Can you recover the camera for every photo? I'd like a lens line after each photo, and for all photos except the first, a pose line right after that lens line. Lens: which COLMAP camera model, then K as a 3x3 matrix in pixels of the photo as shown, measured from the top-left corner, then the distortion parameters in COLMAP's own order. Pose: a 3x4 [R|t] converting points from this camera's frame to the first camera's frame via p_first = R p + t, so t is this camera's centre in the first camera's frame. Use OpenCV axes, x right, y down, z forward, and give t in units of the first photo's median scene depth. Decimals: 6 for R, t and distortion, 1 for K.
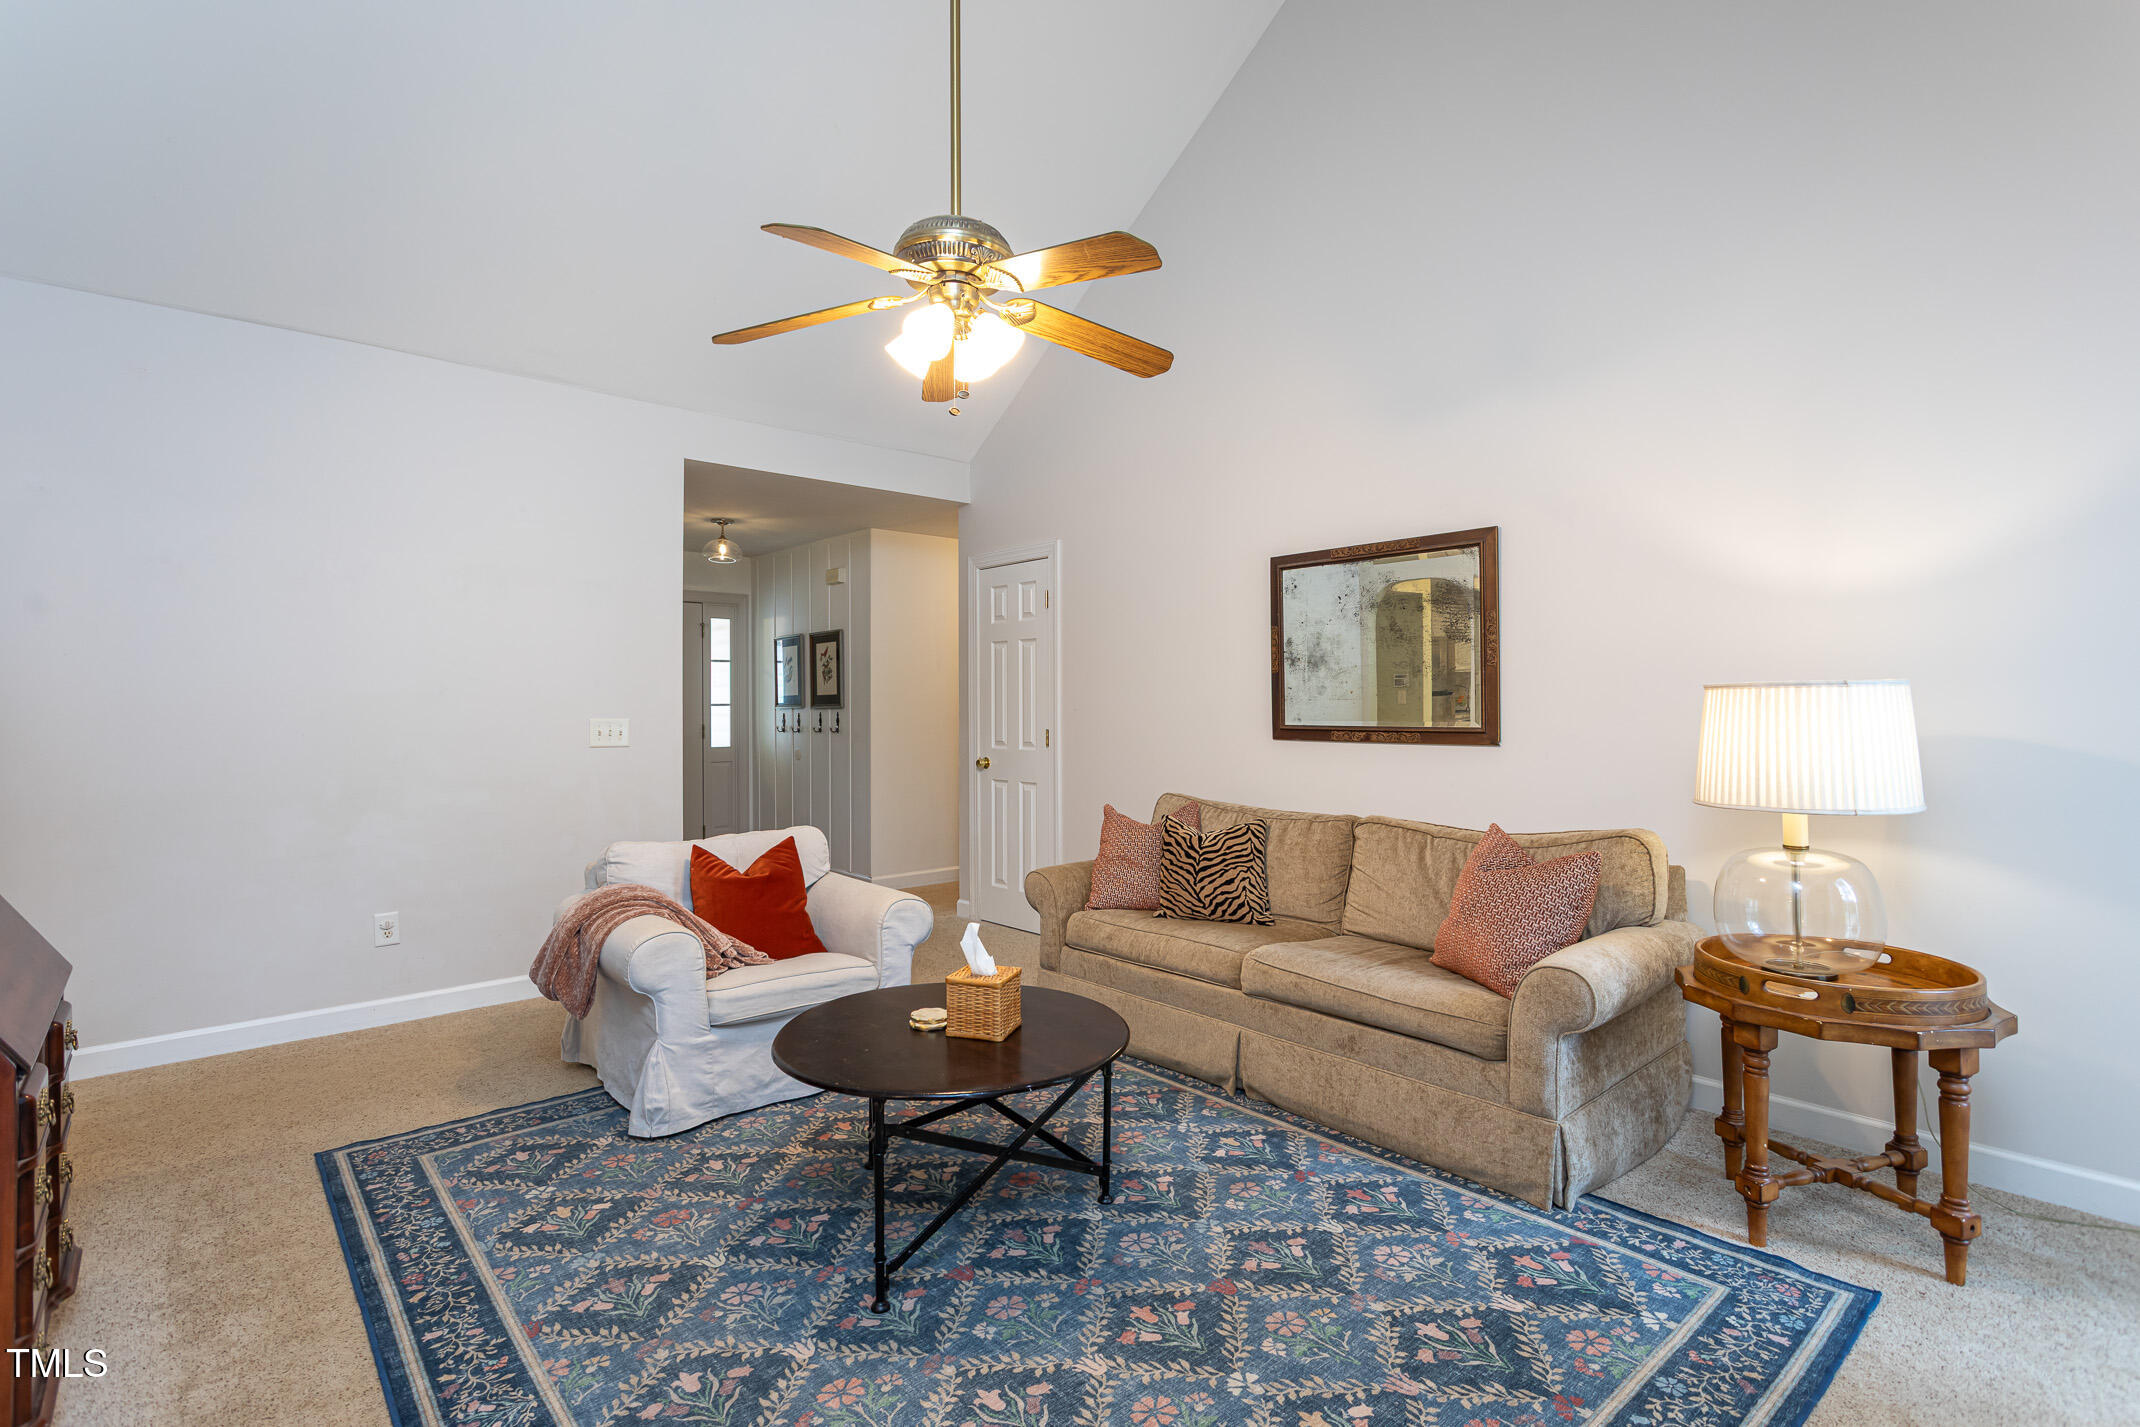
lens RADIAL K [[1022.1, 0, 1053.7], [0, 1022.1, 695.4], [0, 0, 1]] dist [0.002474, 0.001942]
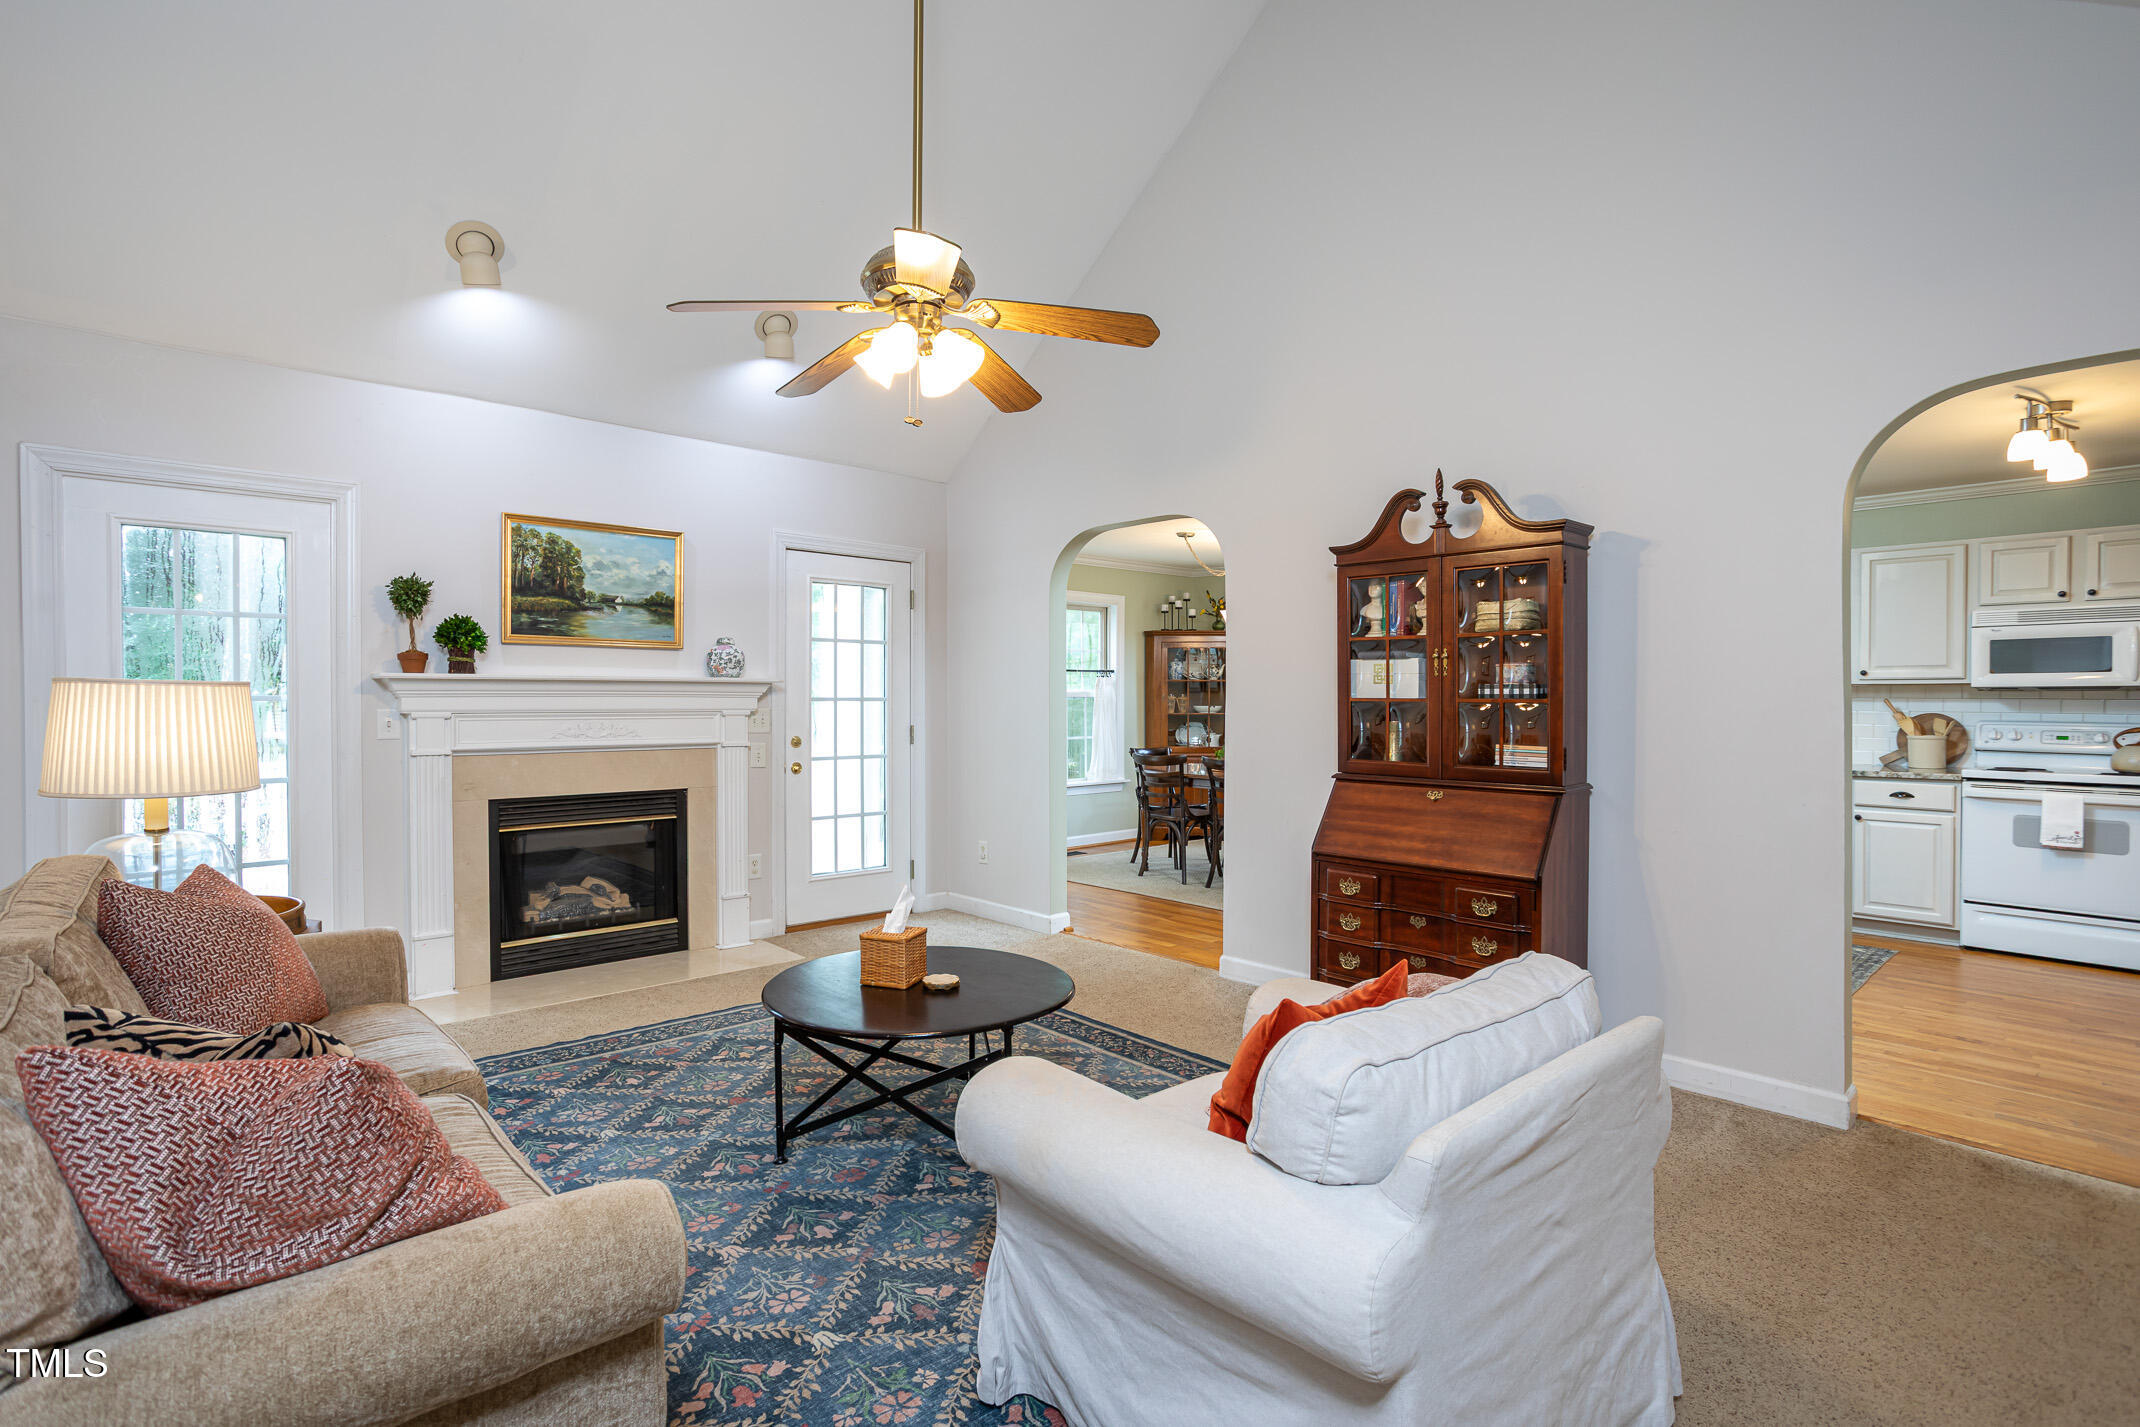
lens RADIAL K [[1022.1, 0, 1030.4], [0, 1022.1, 698.6], [0, 0, 1]] dist [0.002474, 0.001942]
pose [[-0.999995, 0.001854, 0.002397, -0.233861], [0.001834, 0.999965, -0.008211, 0.019268], [-0.002412, -0.008207, -0.999963, 2.262064]]
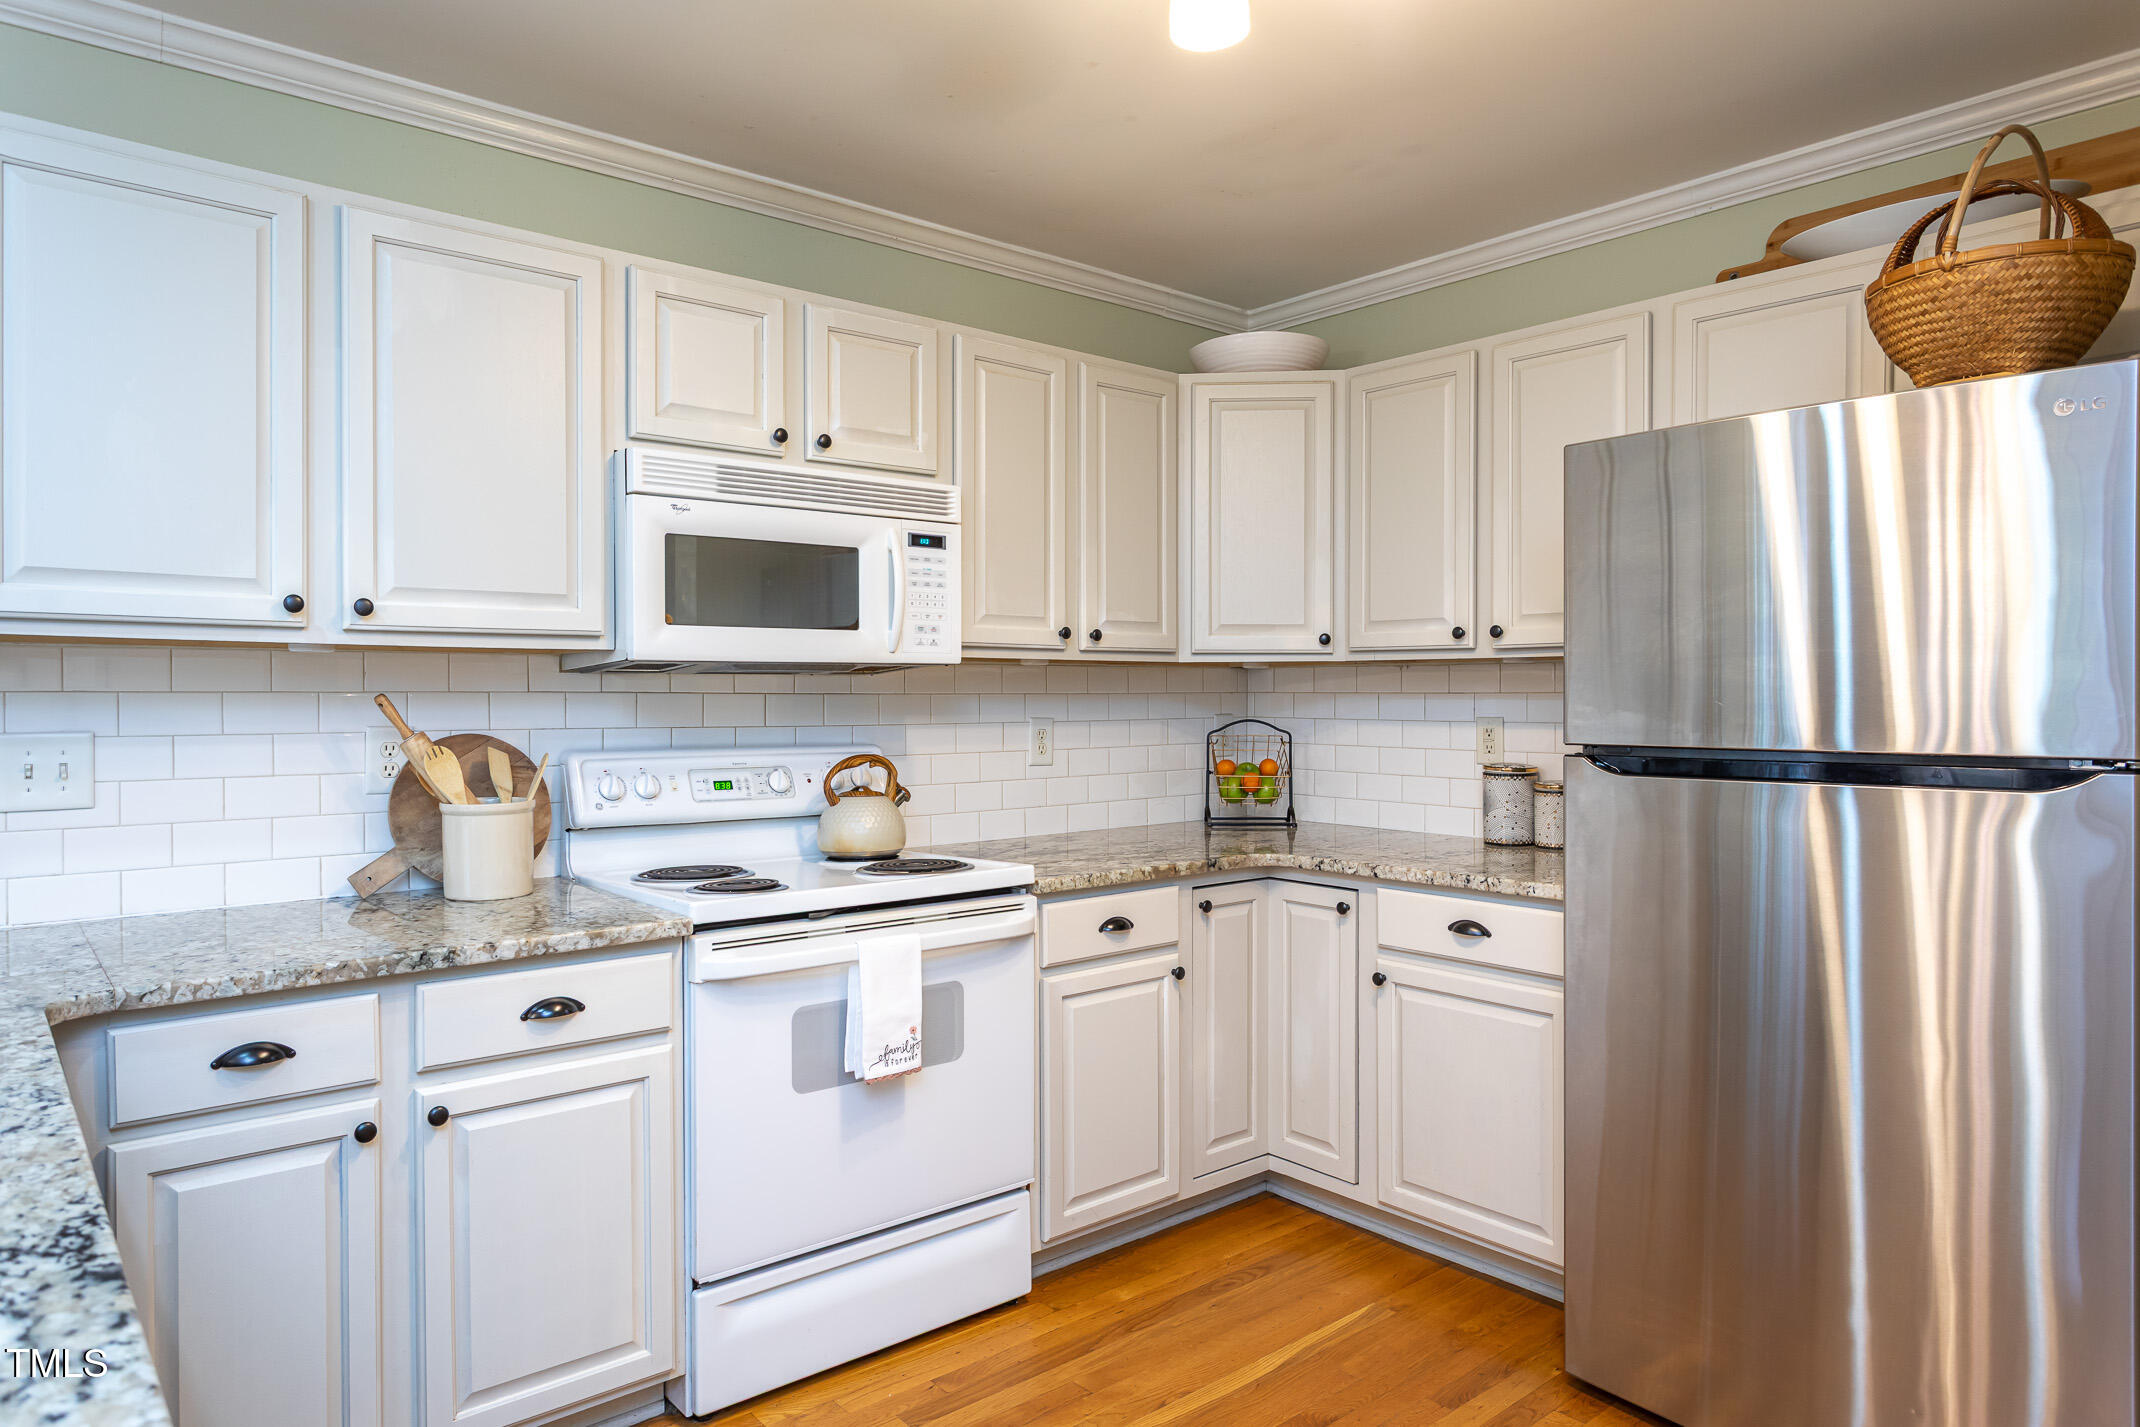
lens RADIAL K [[1281.1, 0, 1026.4], [0, 1281.1, 707.2], [0, 0, 1]] dist [-0.010002, 0.005469]
pose [[-0.031225, 0.018848, -0.999335, -1.258327], [0.011899, 0.999758, 0.018485, 0.001989], [0.999442, -0.011314, -0.031442, 0.420623]]
